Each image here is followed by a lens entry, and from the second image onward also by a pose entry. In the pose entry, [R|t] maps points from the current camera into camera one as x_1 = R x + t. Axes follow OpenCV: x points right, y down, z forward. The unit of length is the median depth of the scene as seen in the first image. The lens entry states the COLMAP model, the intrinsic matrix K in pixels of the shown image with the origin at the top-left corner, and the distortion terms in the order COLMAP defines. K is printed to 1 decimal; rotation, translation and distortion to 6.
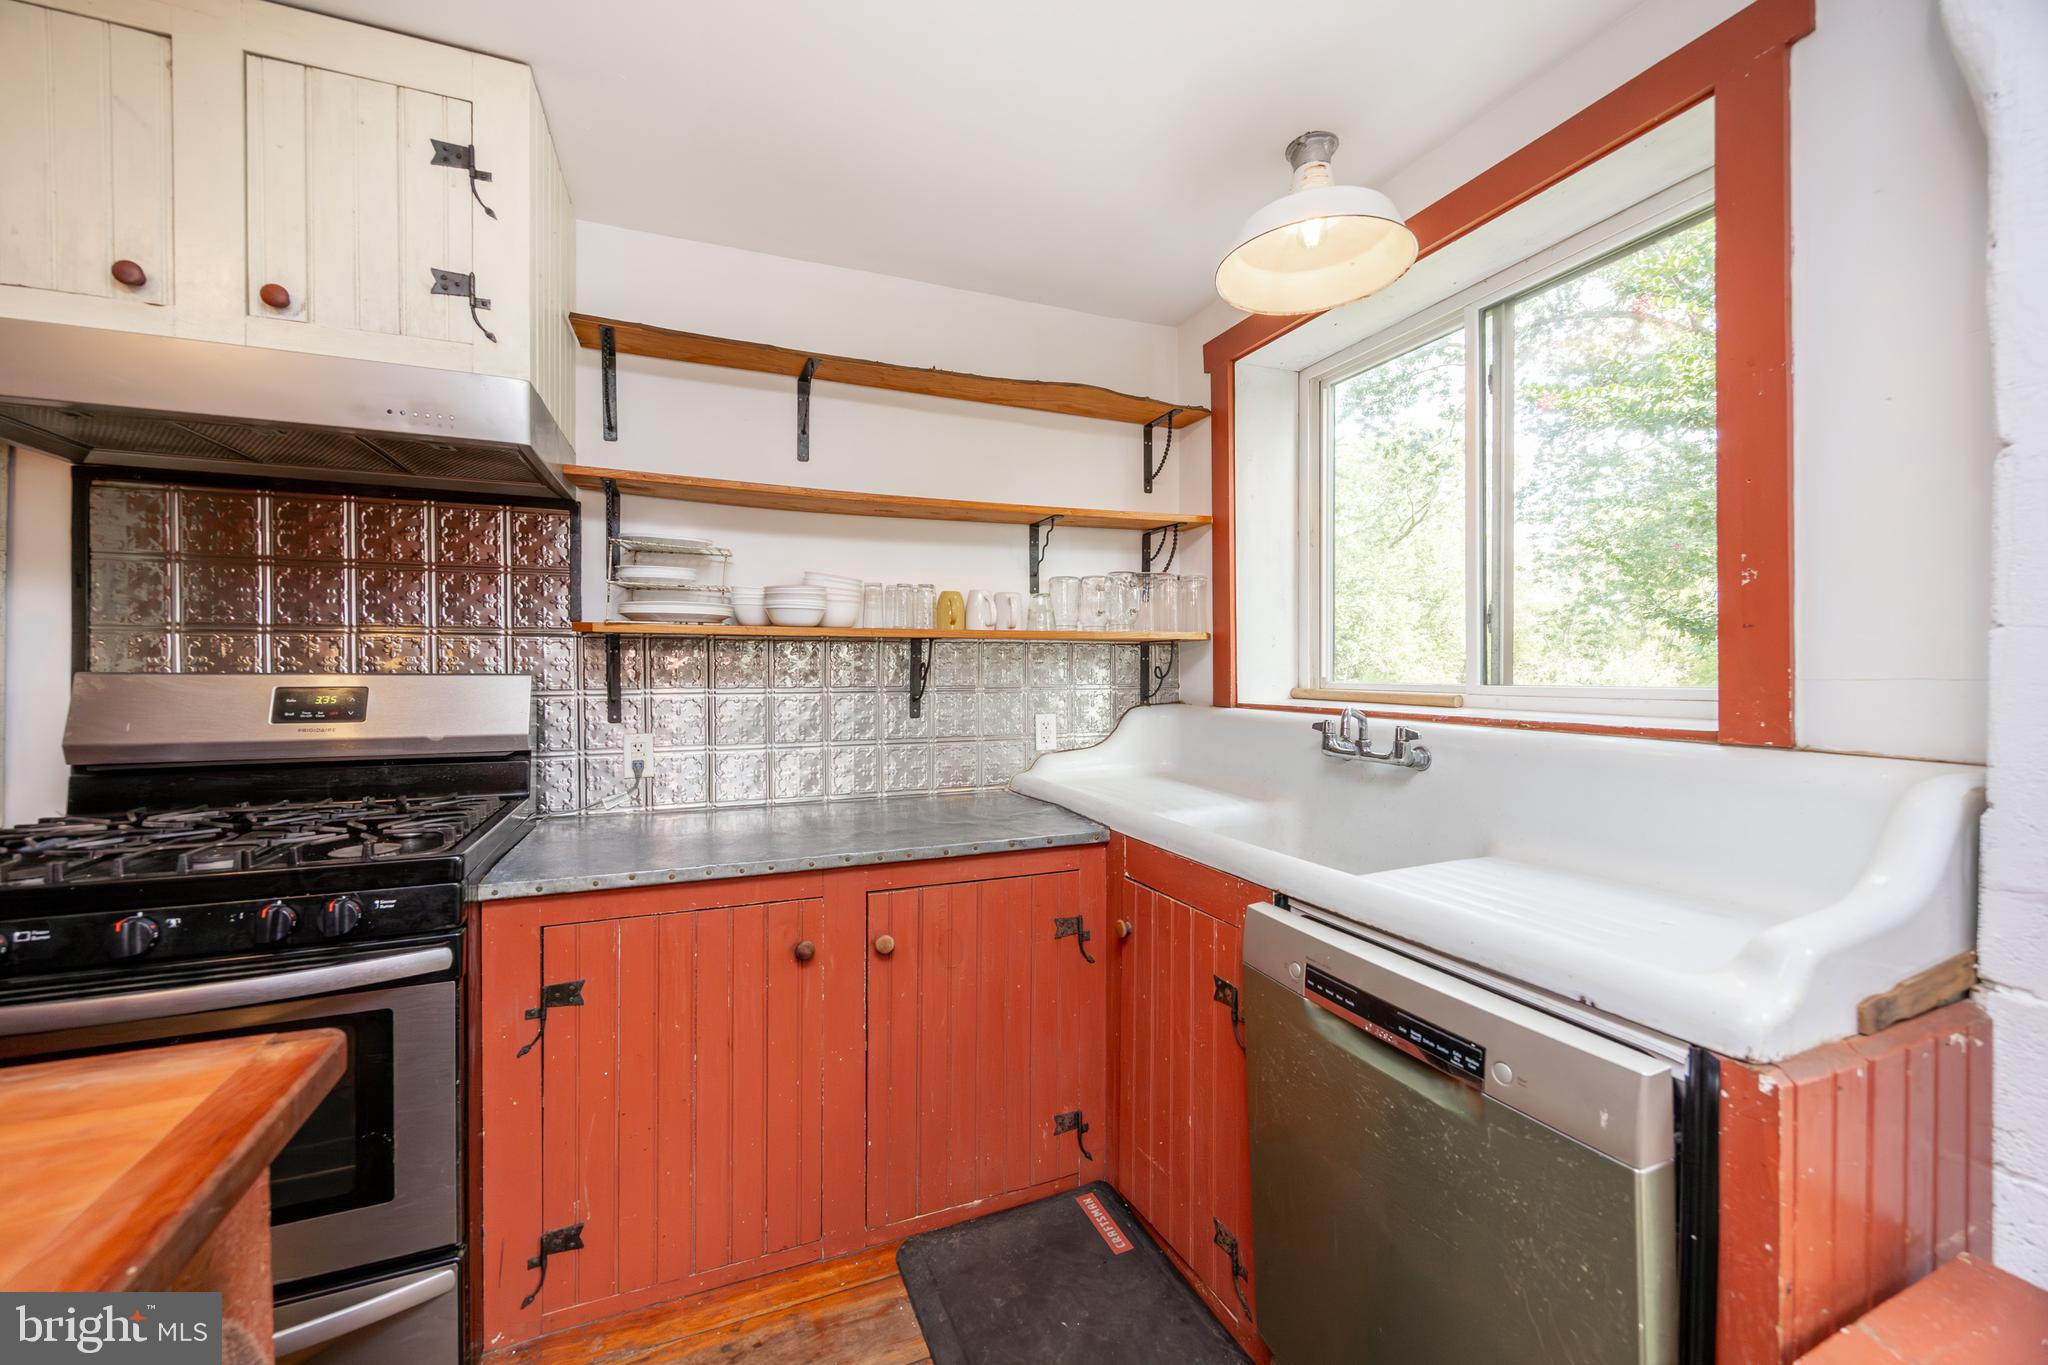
lens RADIAL K [[774.7, 0, 1024.0], [0, 774.7, 682.5], [0, 0, 1]] dist [-0.000634, -0.000006]
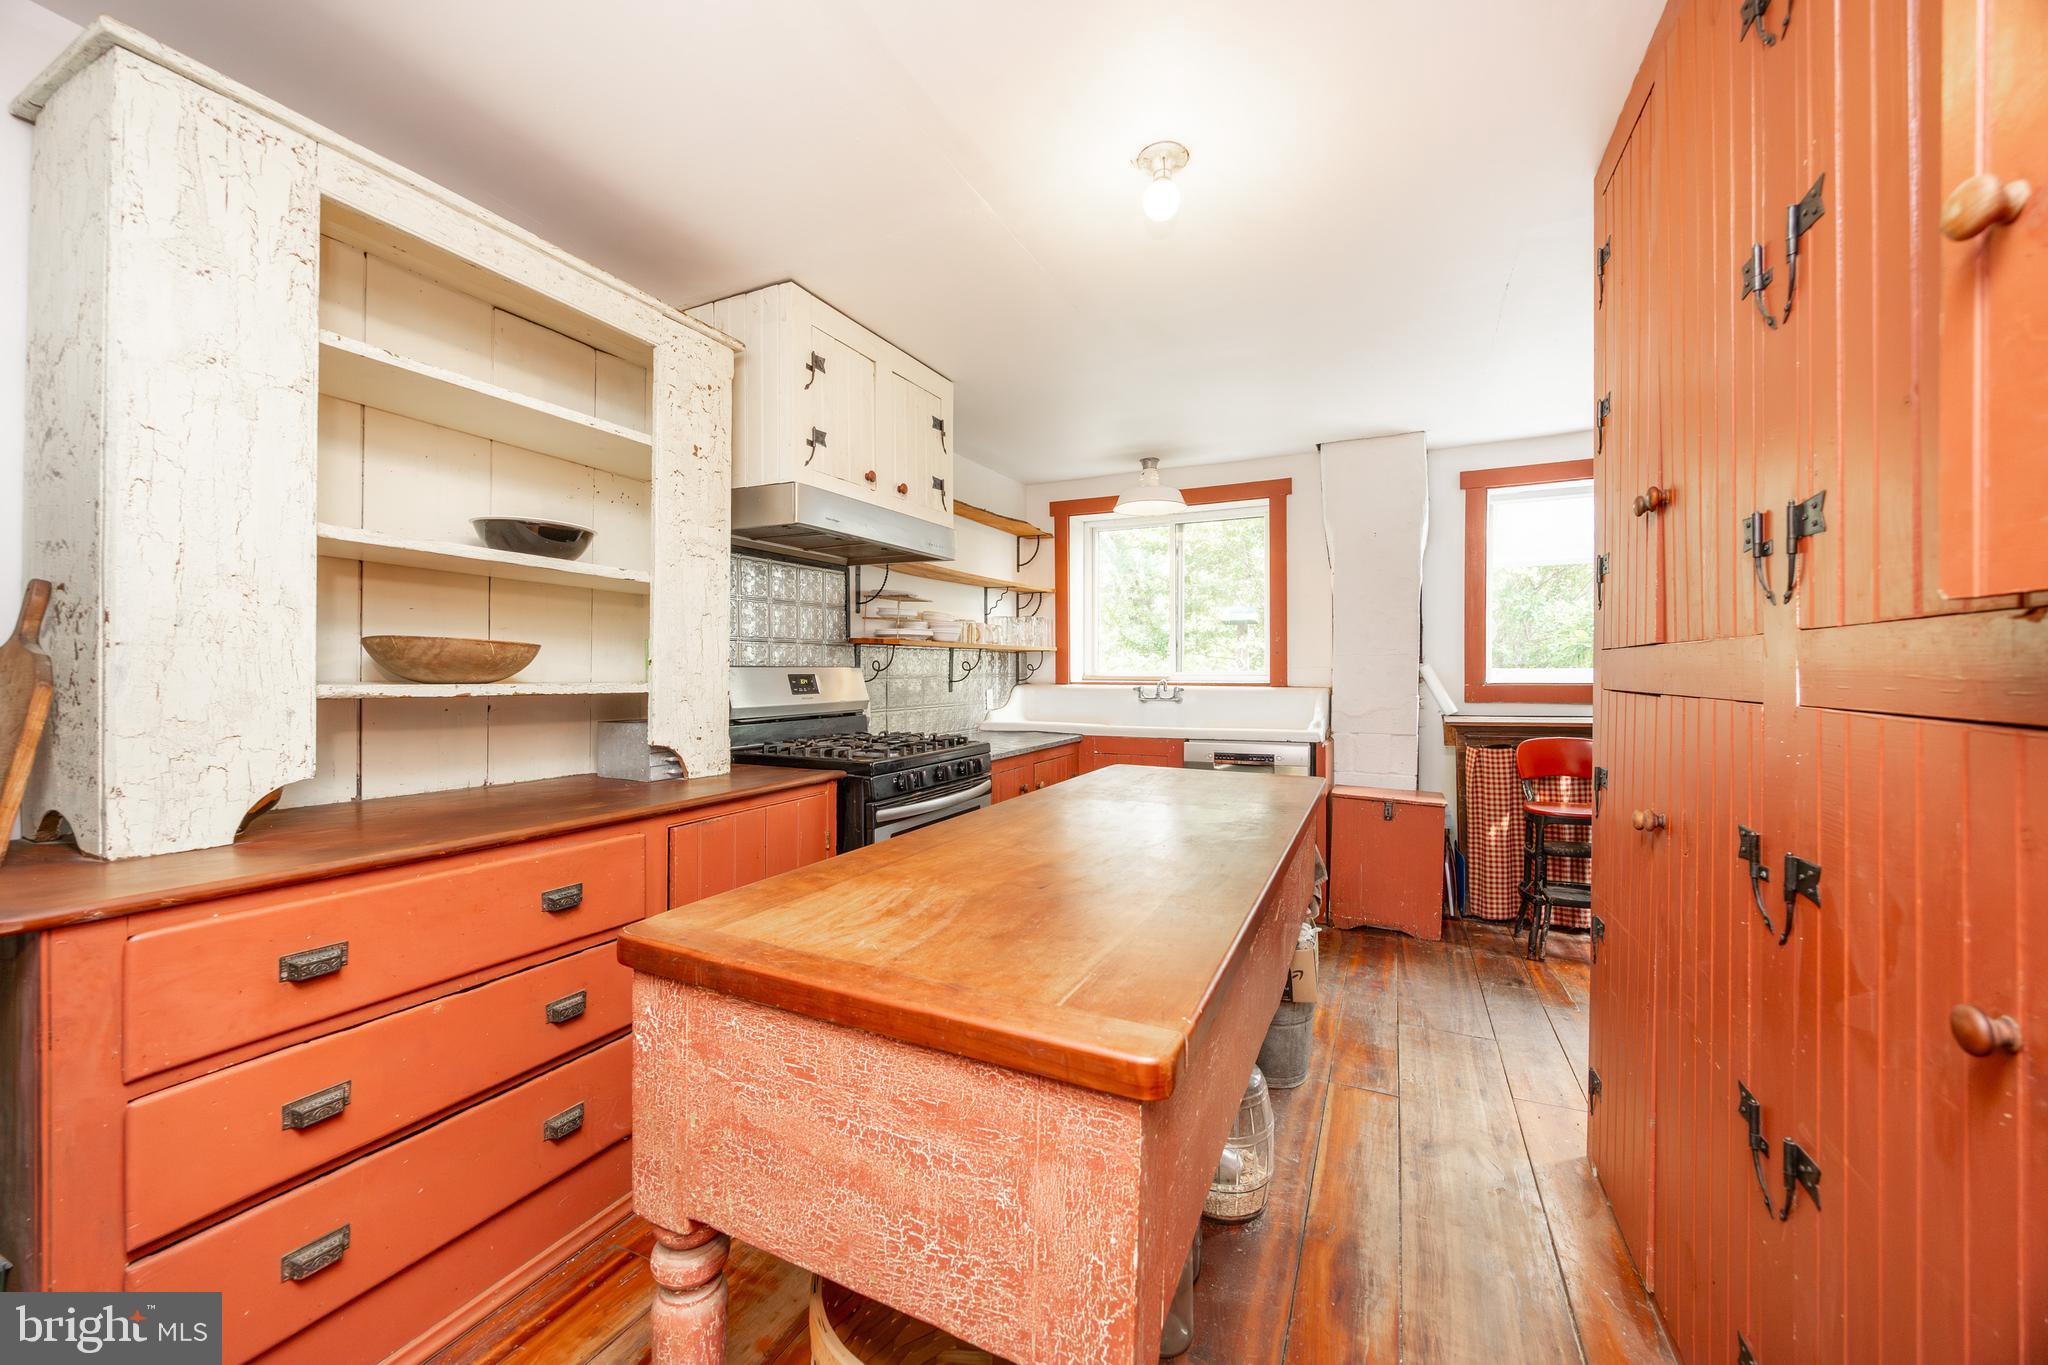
lens RADIAL K [[774.7, 0, 1024.0], [0, 774.7, 682.5], [0, 0, 1]] dist [-0.000634, -0.000006]
pose [[0.744410, -0.012414, 0.667607, -1.149395], [0.011272, 0.999918, 0.006025, 0.012808], [-0.667628, 0.003040, 0.744489, -0.430711]]
